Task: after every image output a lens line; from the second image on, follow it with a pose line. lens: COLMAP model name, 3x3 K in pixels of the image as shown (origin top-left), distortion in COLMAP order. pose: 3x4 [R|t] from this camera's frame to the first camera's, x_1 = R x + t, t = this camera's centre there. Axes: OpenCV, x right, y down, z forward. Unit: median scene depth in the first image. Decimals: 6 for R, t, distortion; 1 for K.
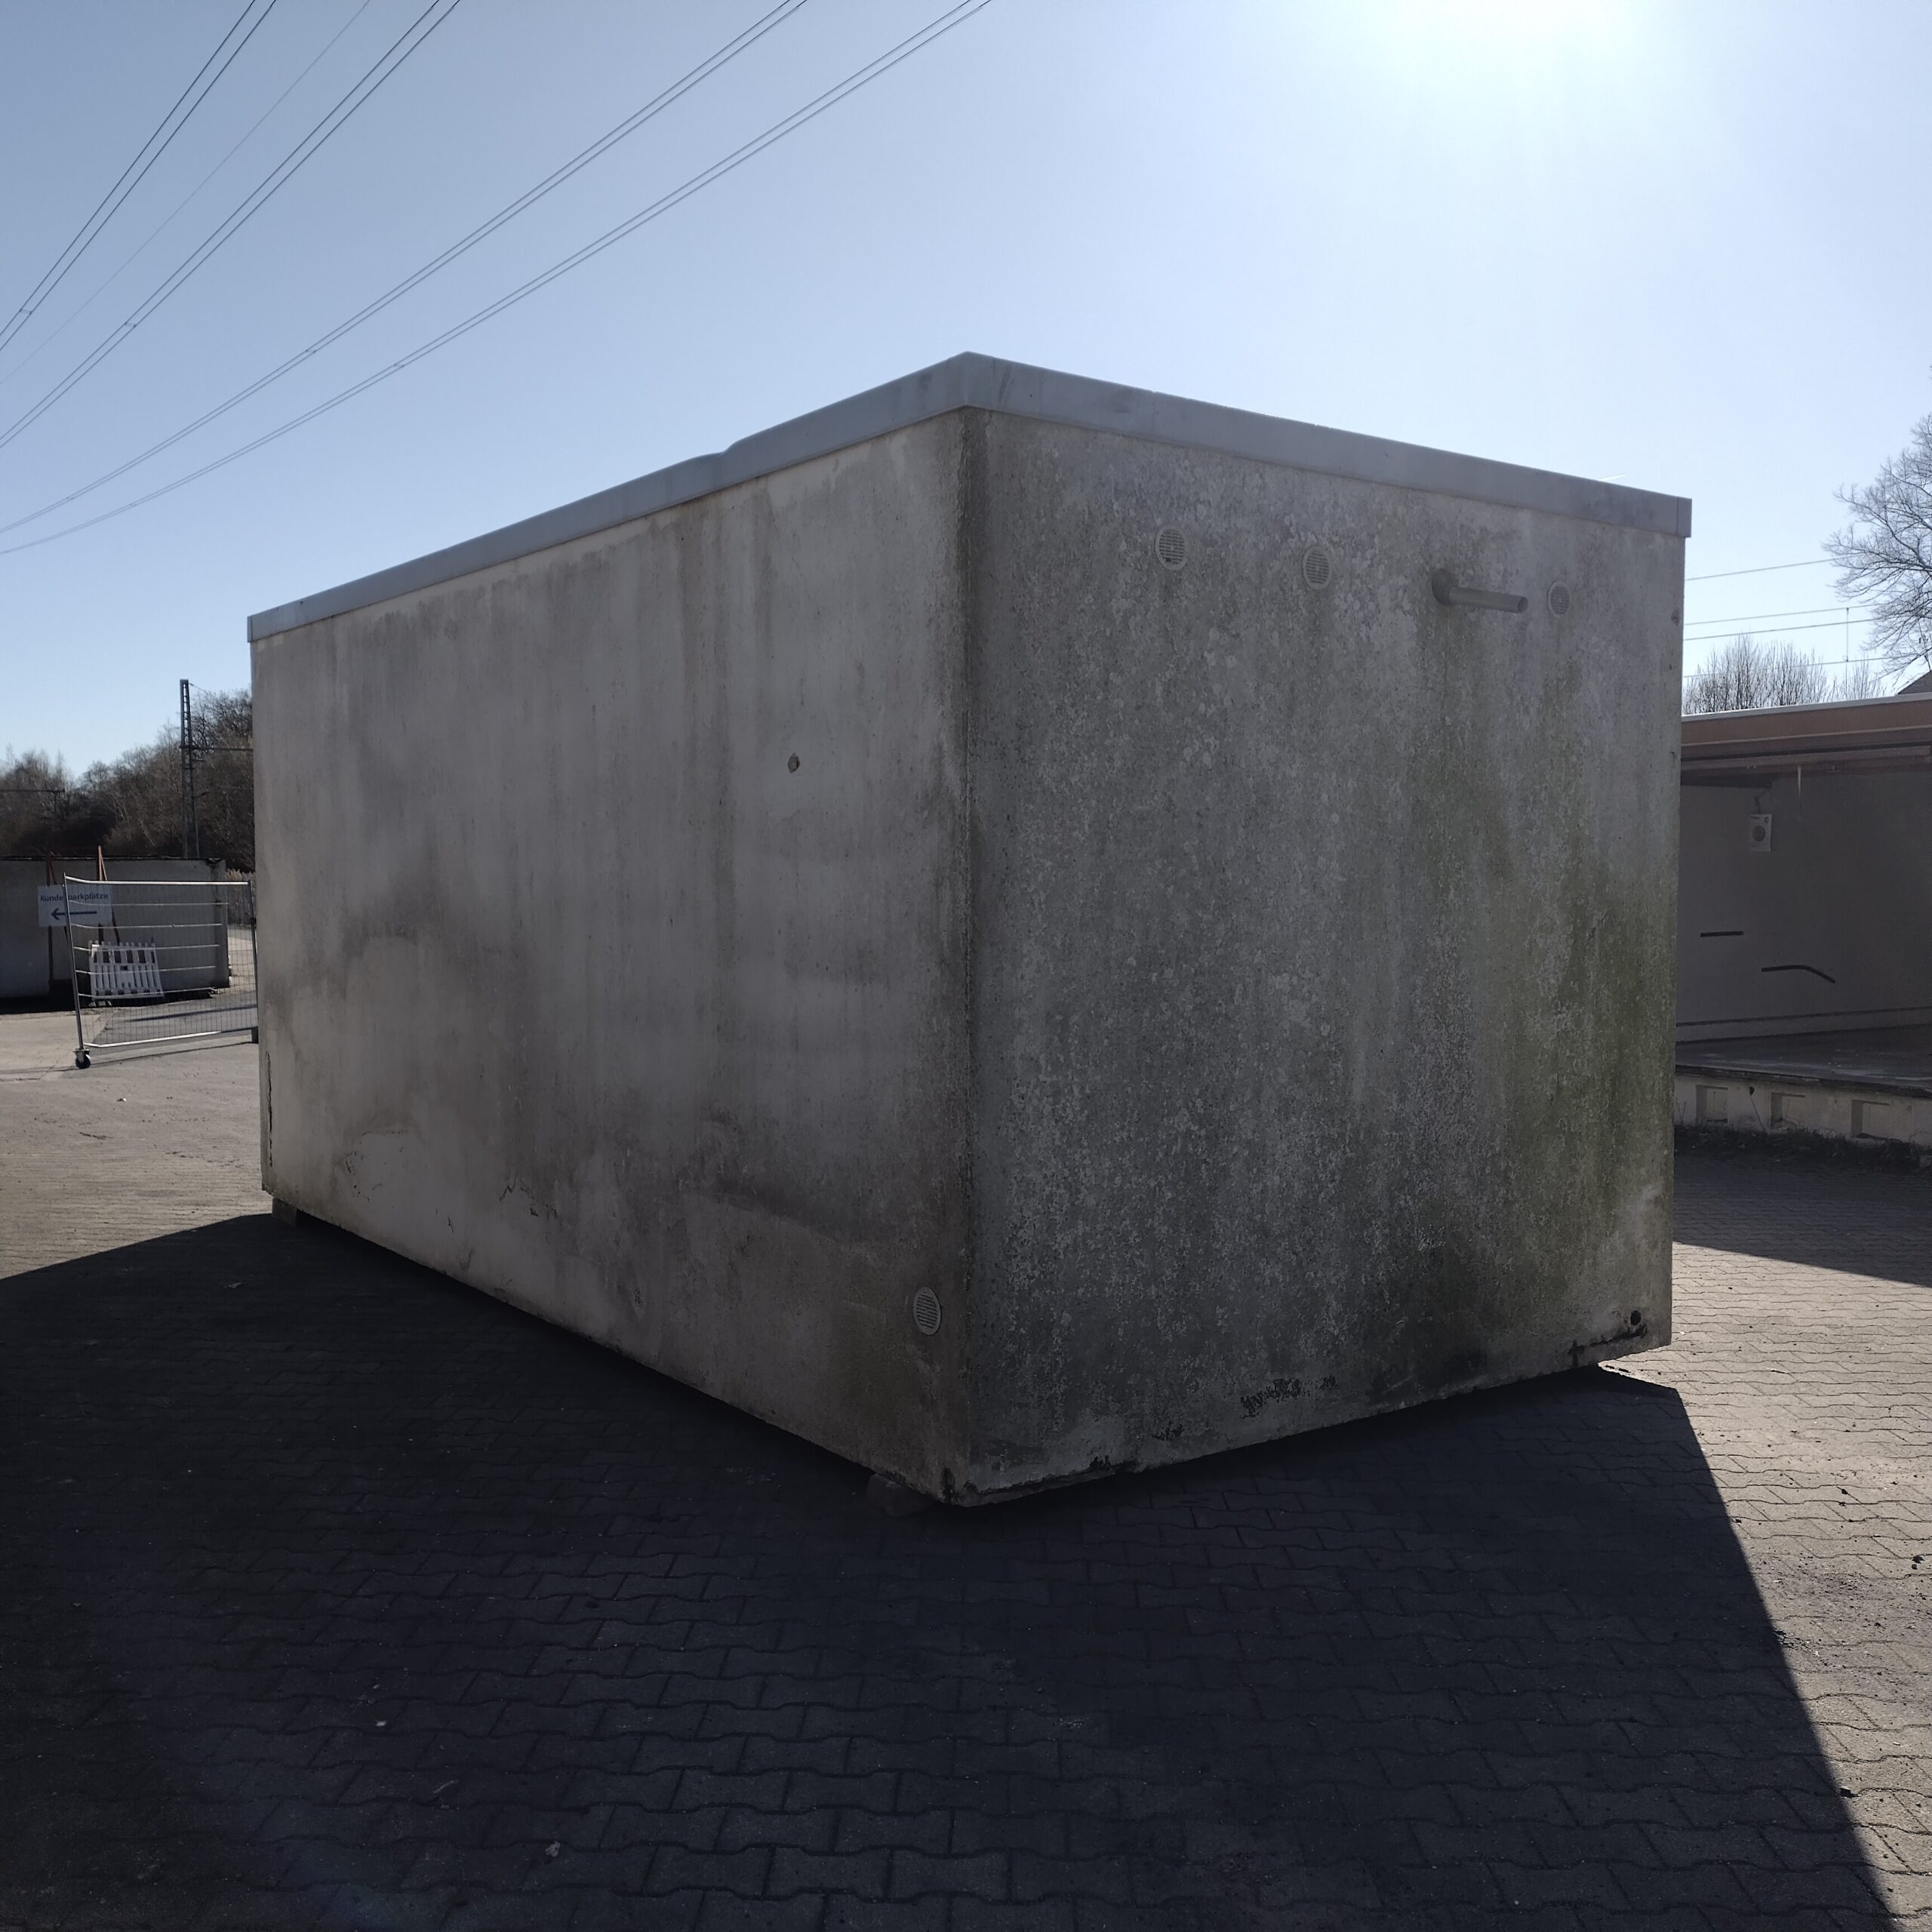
lens RADIAL K [[1925.6, 0, 965.9], [0, 1925.6, 964.6], [0, 0, 1]] dist [0.014873, 0.000000]
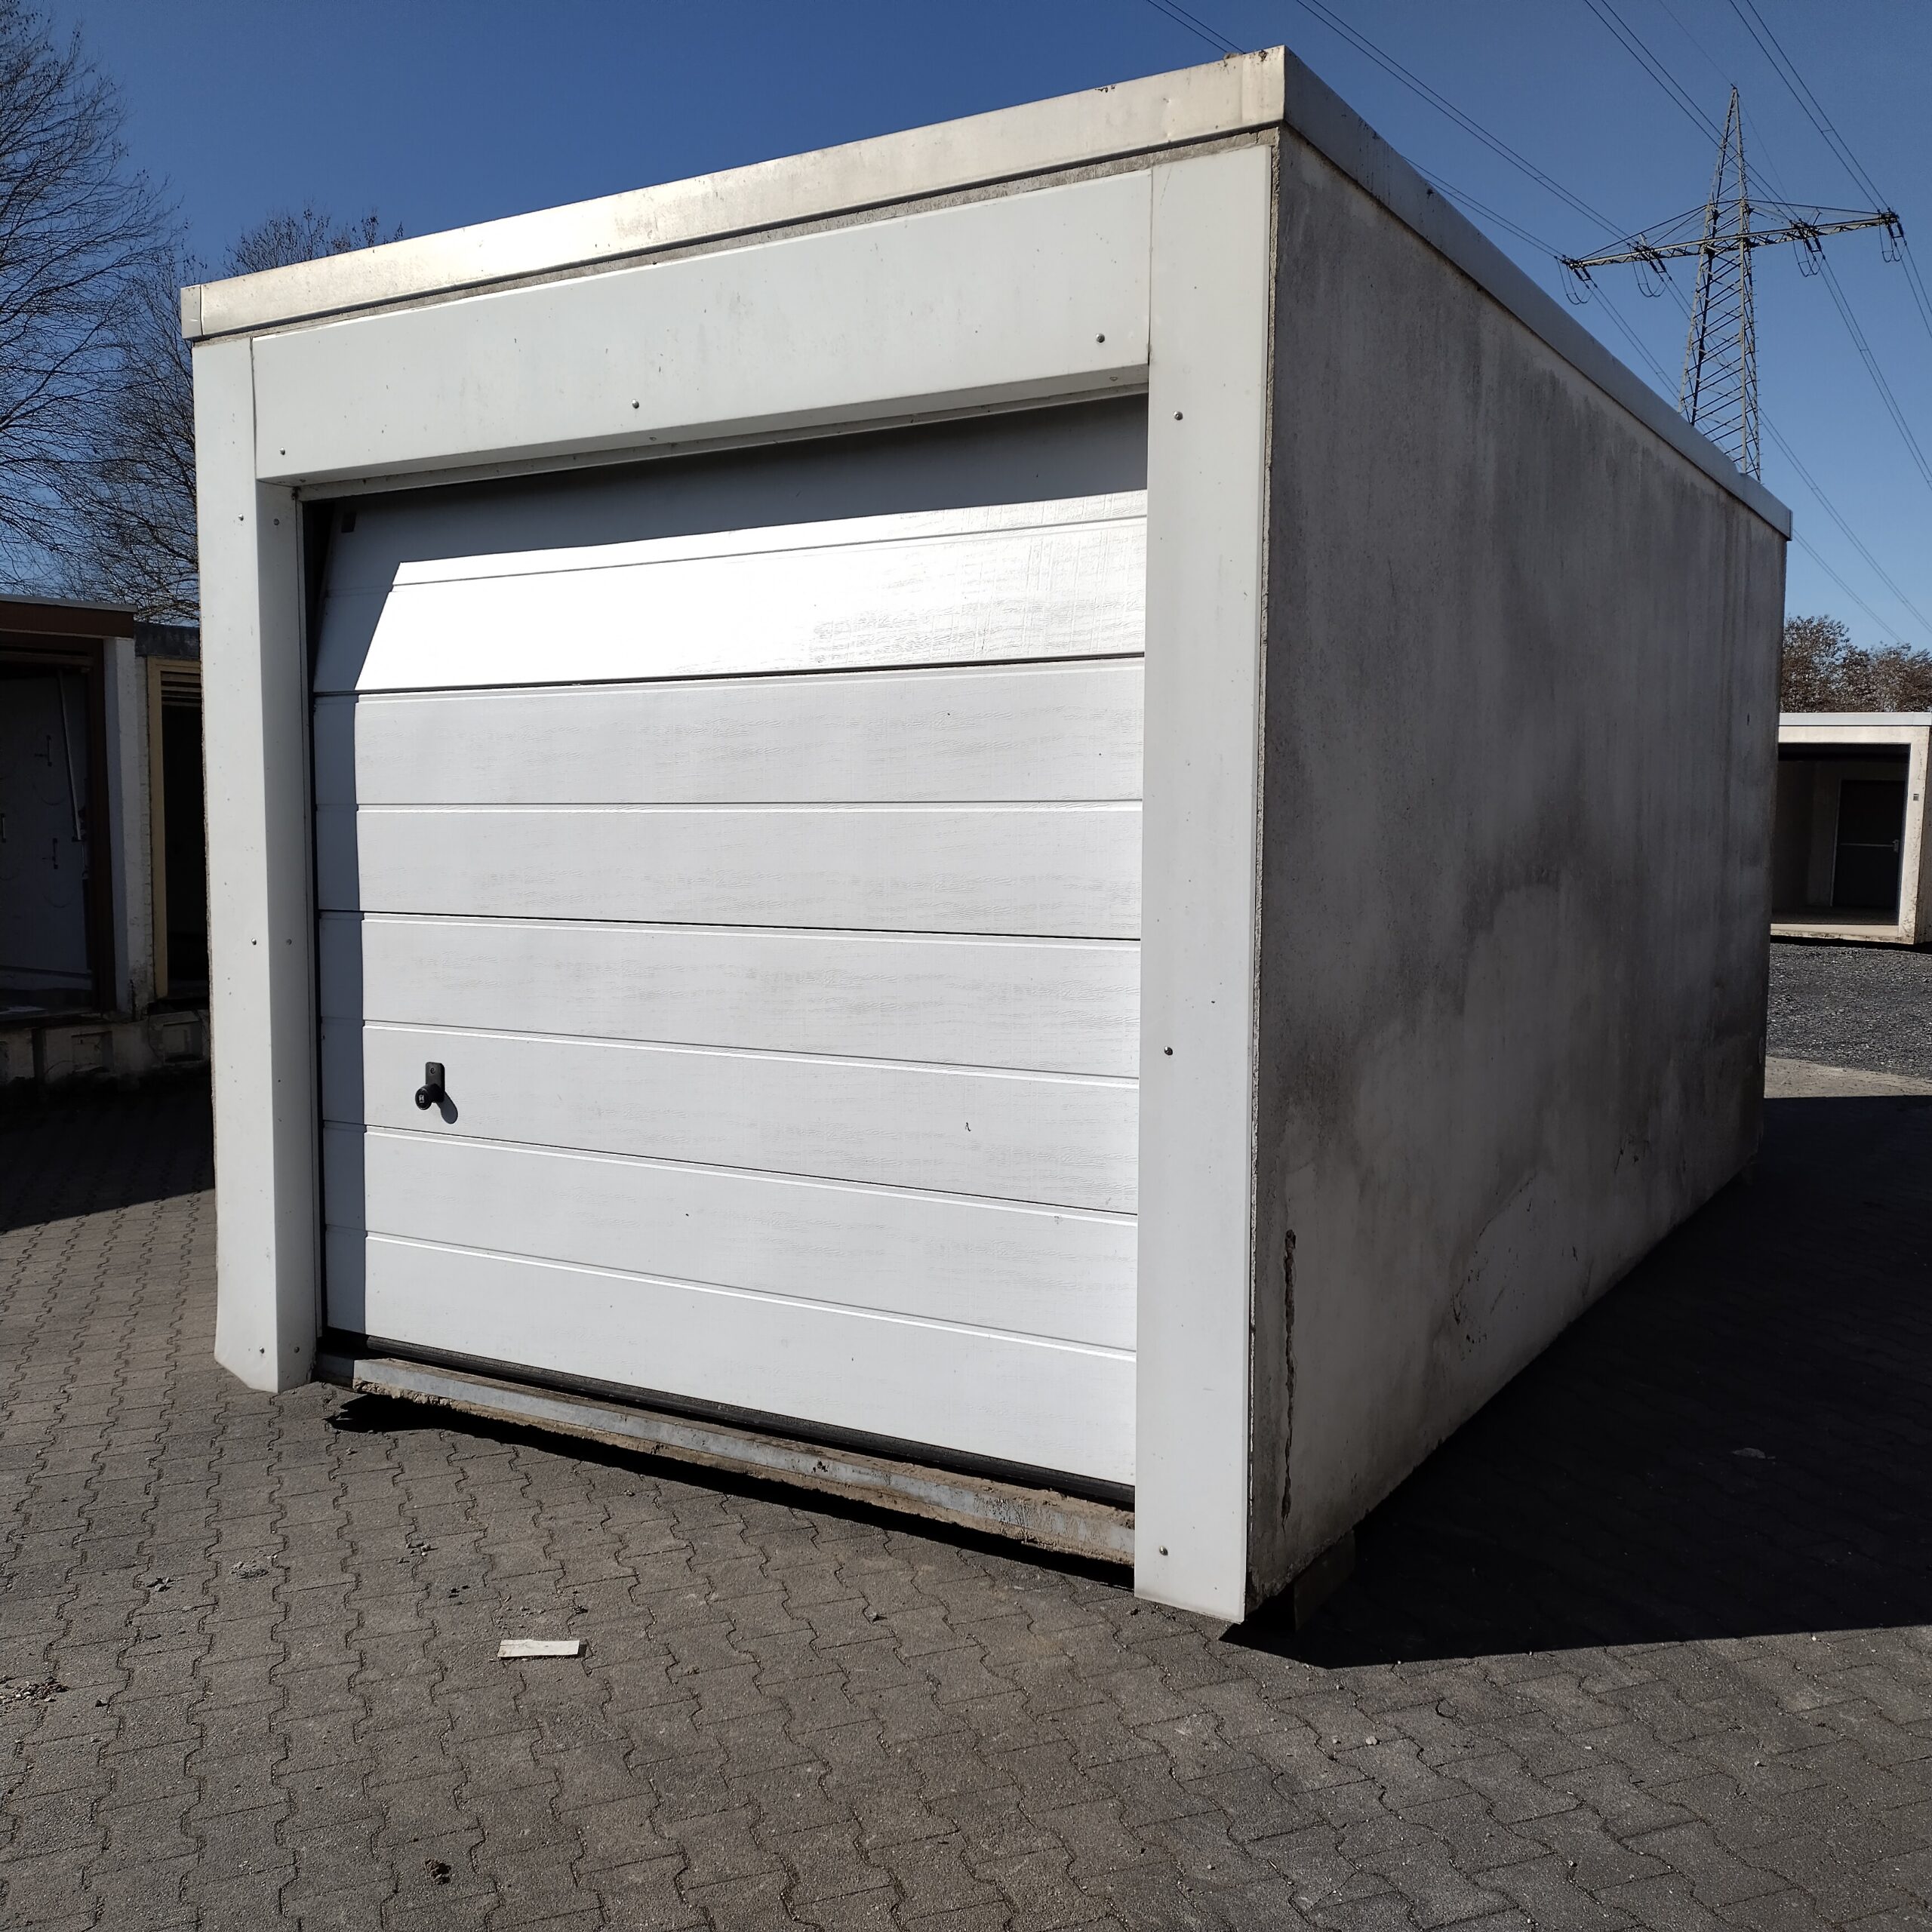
lens RADIAL K [[1925.6, 0, 984.7], [0, 1925.6, 973.5], [0, 0, 1]] dist [0.014873, 0.000000]
pose [[-0.388870, -0.080168, 0.917798, -0.947992], [0.037607, 0.993995, 0.102757, -0.067361], [-0.920525, 0.074475, -0.383520, 1.643396]]
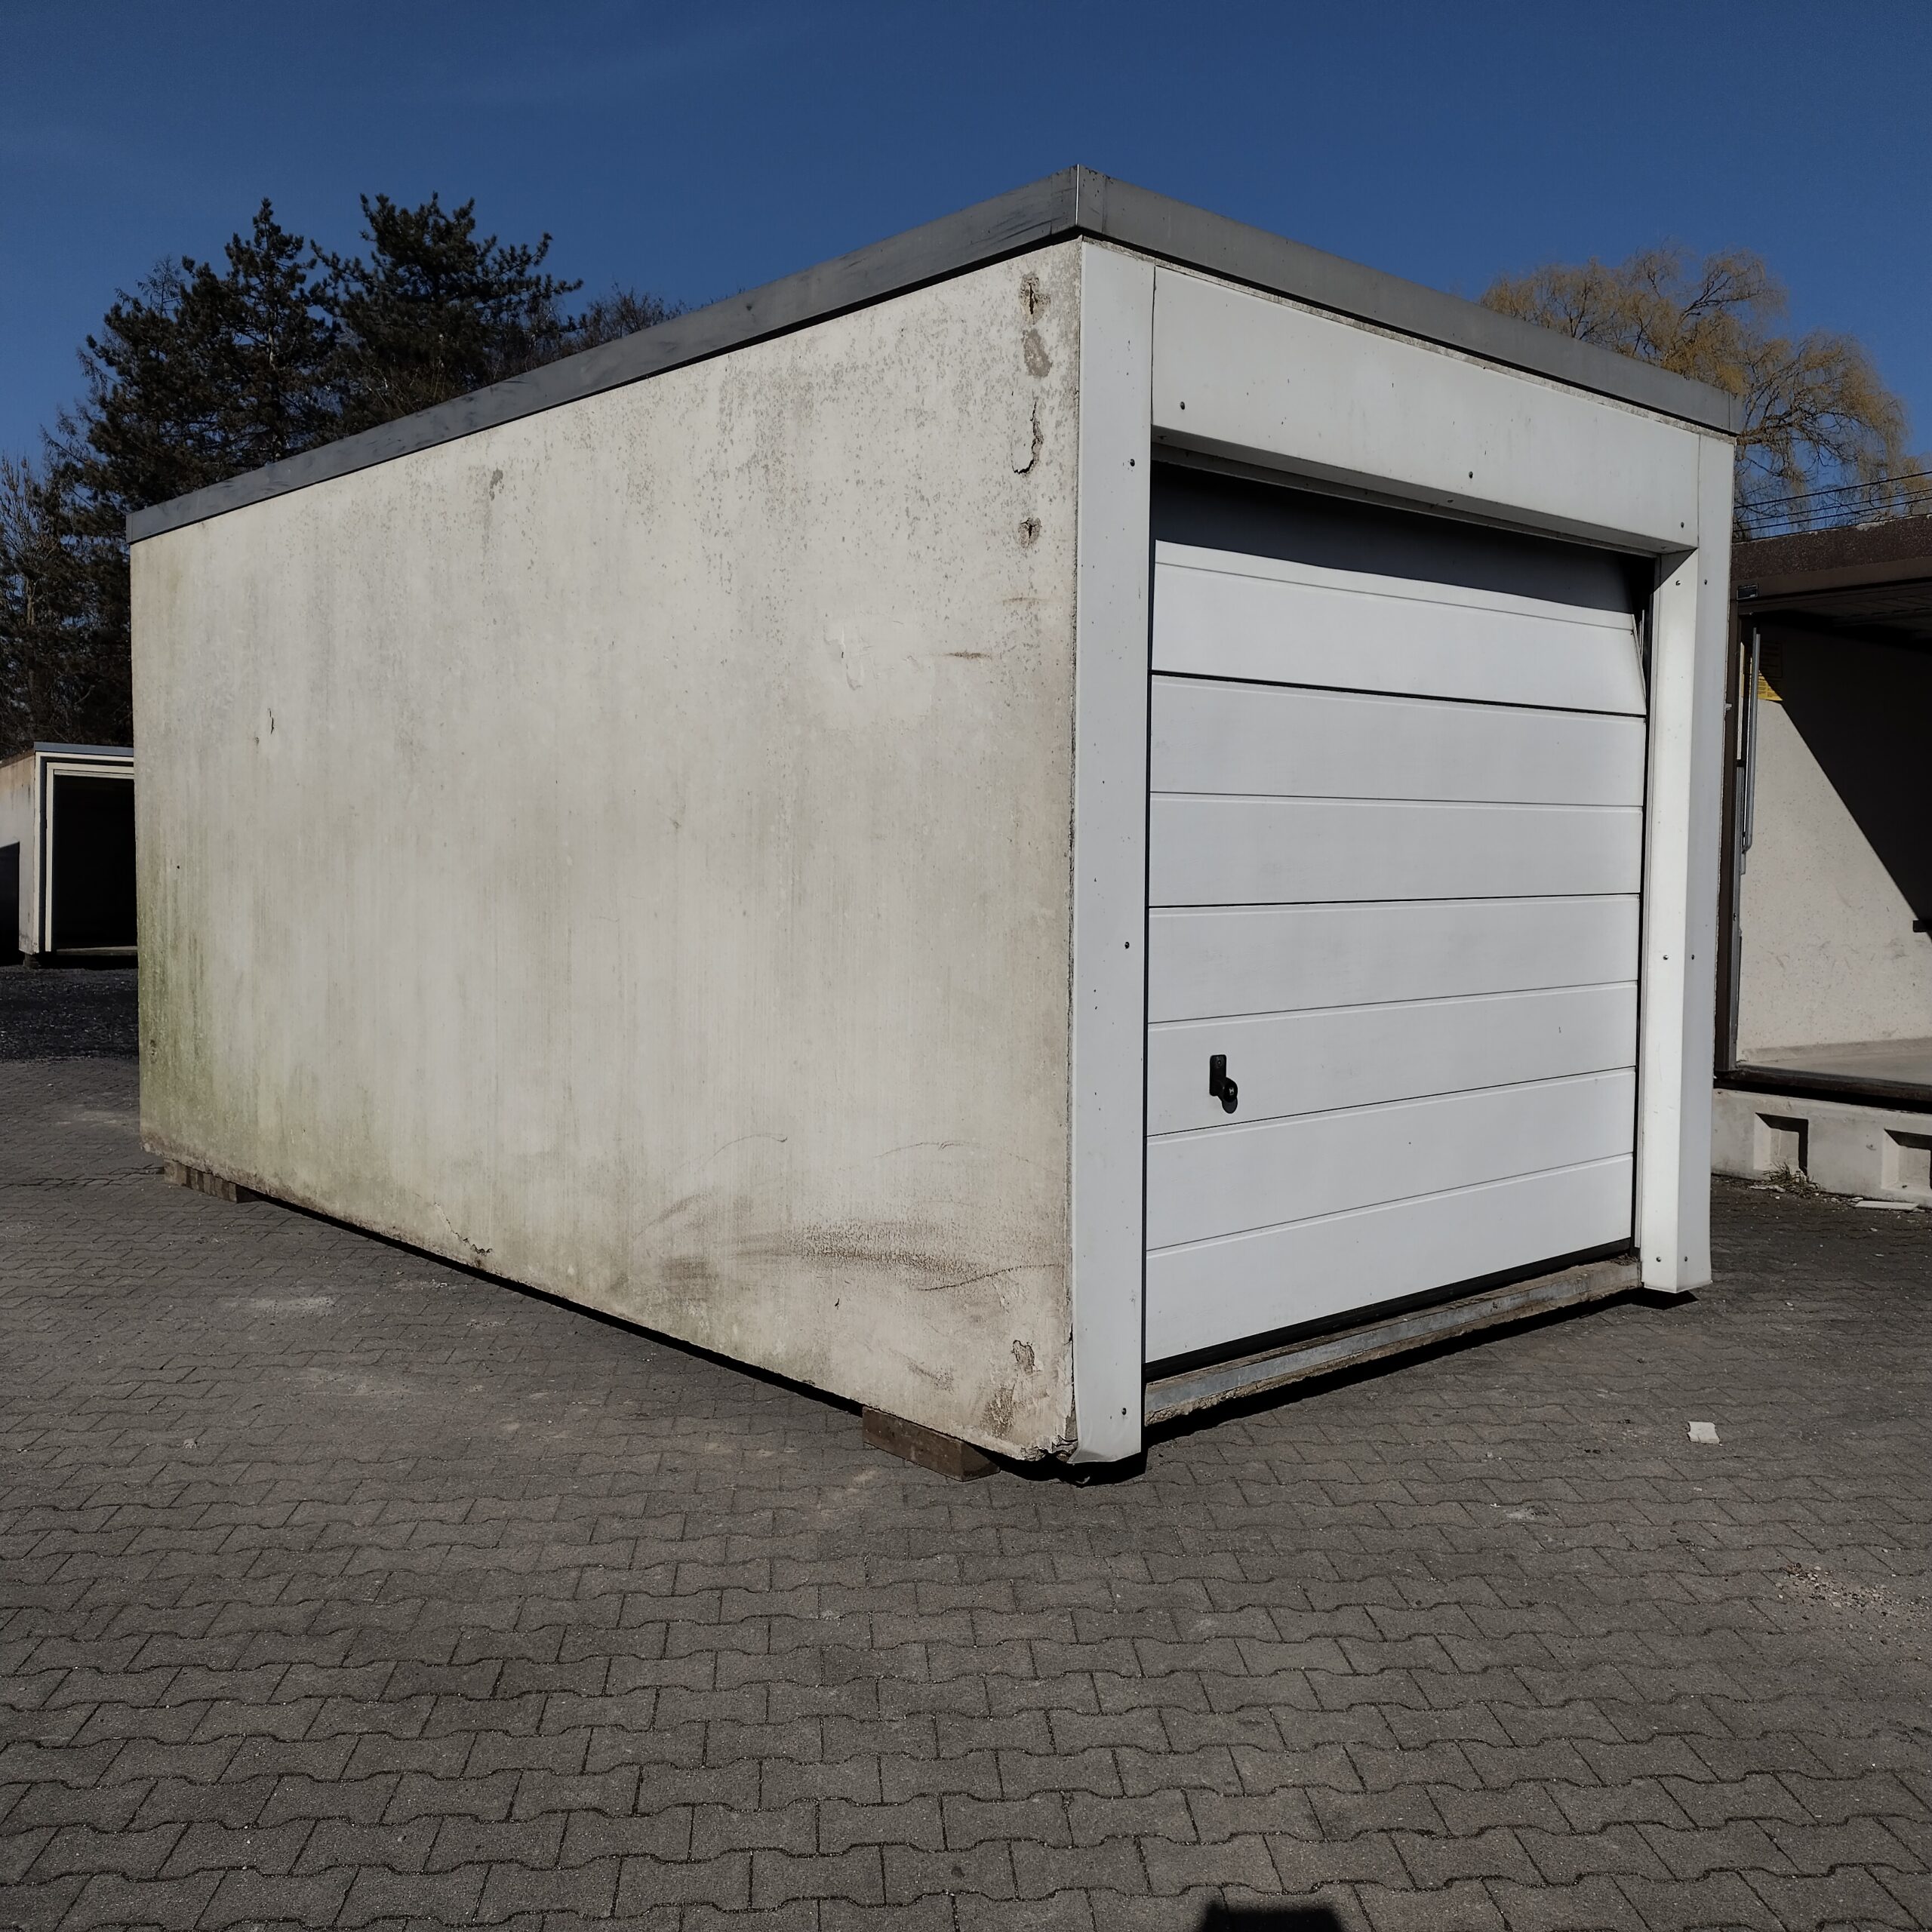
lens RADIAL K [[1925.6, 0, 957.6], [0, 1925.6, 962.1], [0, 0, 1]] dist [0.014873, 0.000000]
pose [[-0.994389, -0.001938, -0.105767, 0.124433], [-0.012645, 0.994841, 0.100655, -0.073187], [0.105026, 0.101427, -0.989284, 2.357574]]
